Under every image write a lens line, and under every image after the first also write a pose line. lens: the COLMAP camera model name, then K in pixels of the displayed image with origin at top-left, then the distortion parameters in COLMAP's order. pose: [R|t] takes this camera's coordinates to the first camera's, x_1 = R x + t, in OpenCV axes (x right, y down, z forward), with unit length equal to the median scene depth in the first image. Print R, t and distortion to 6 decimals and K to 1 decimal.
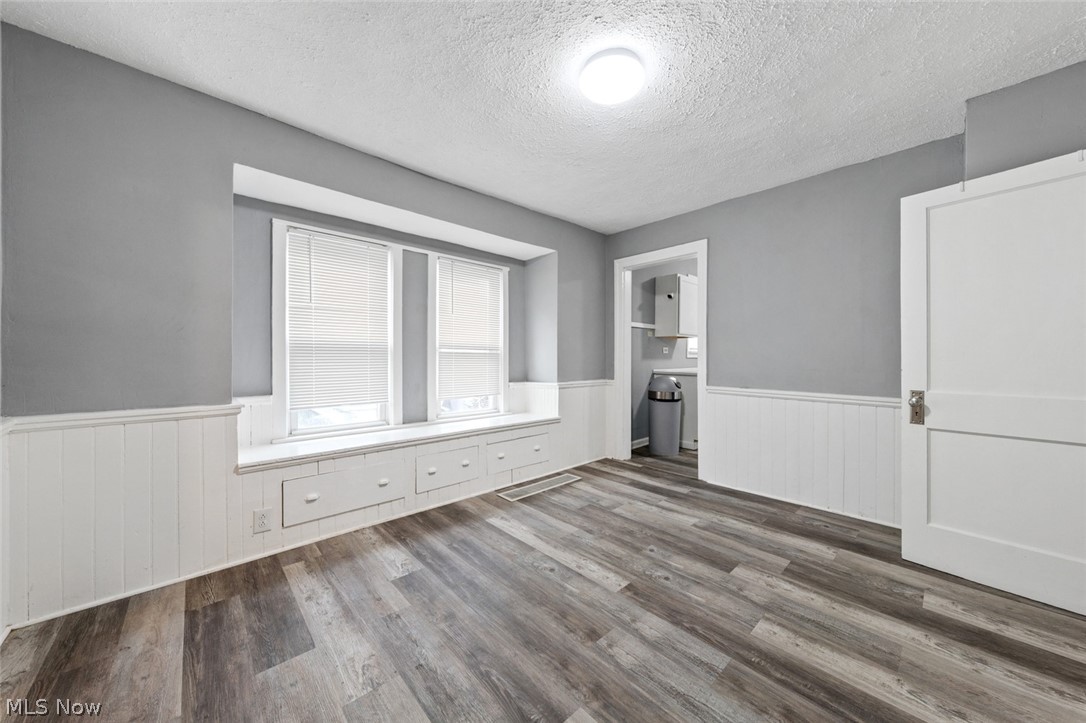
lens RADIAL K [[377.8, 0, 541.8], [0, 377.8, 359.3], [0, 0, 1]] dist [-0.001006, -0.000065]
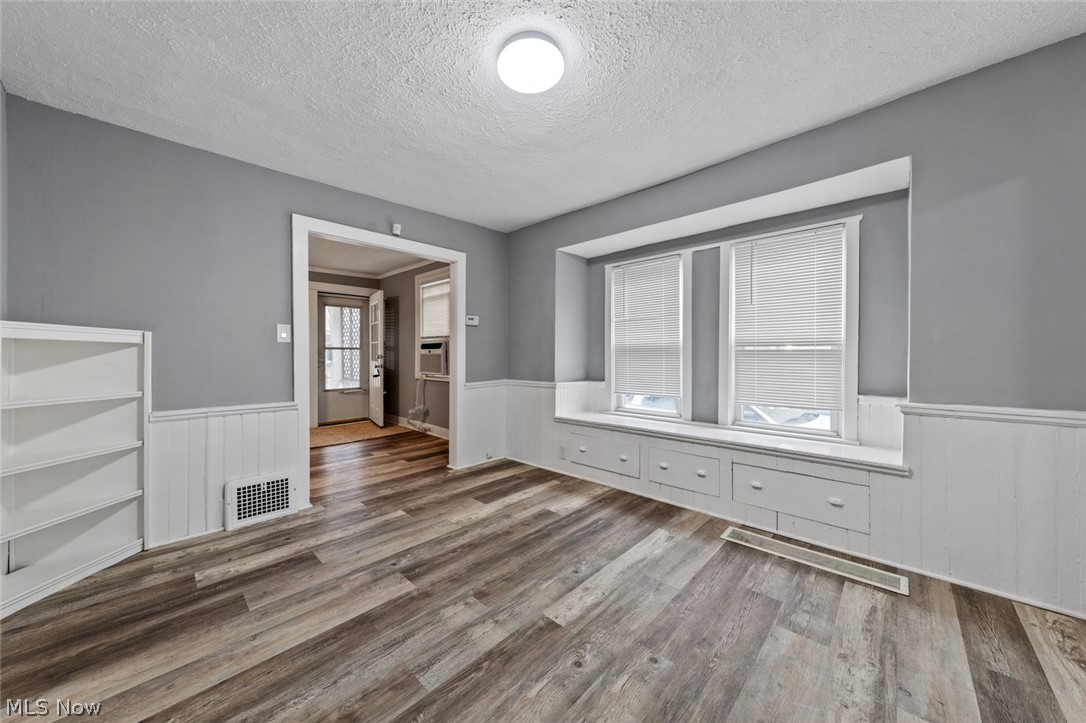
lens RADIAL K [[368.0, 0, 547.5], [0, 368.0, 358.6], [0, 0, 1]] dist [0.000027, 0.000003]
pose [[0.083627, 0.002413, -0.996494, 0.829908], [-0.004001, 0.999990, 0.002085, 0.000549], [0.996489, 0.003813, 0.083635, 0.718463]]
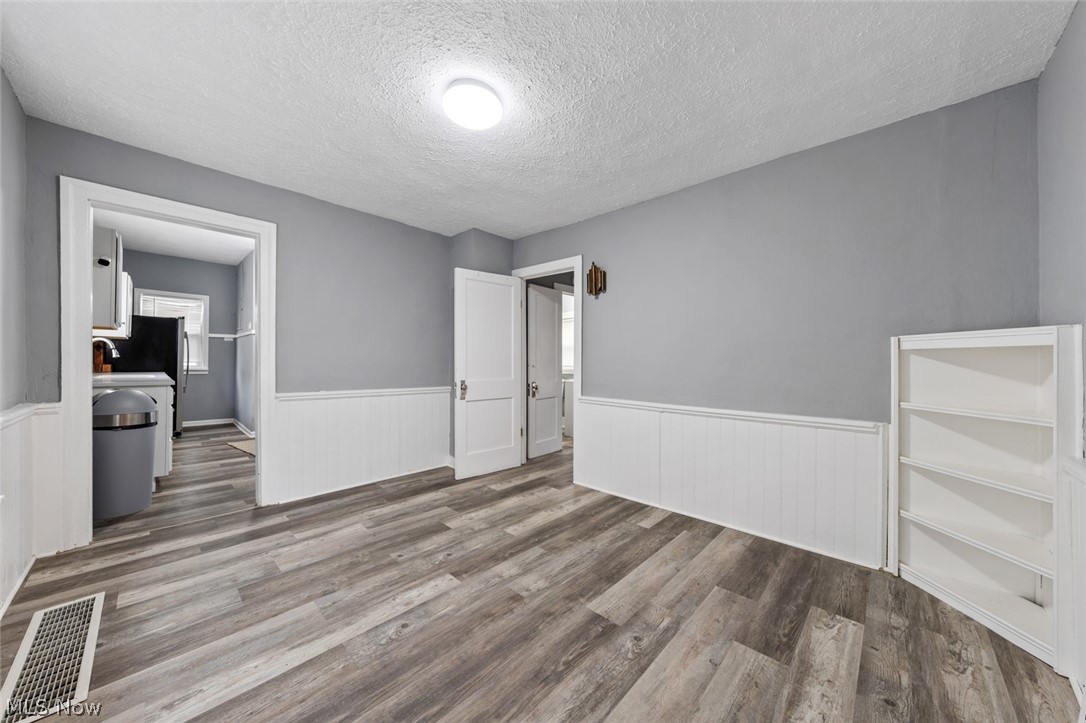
lens RADIAL K [[377.8, 0, 541.8], [0, 377.8, 359.3], [0, 0, 1]] dist [-0.001006, -0.000065]
pose [[-0.067065, 0.005797, 0.997732, -0.679665], [-0.000265, 0.999983, -0.005828, -0.004560], [-0.997749, -0.000655, -0.067063, 0.649099]]
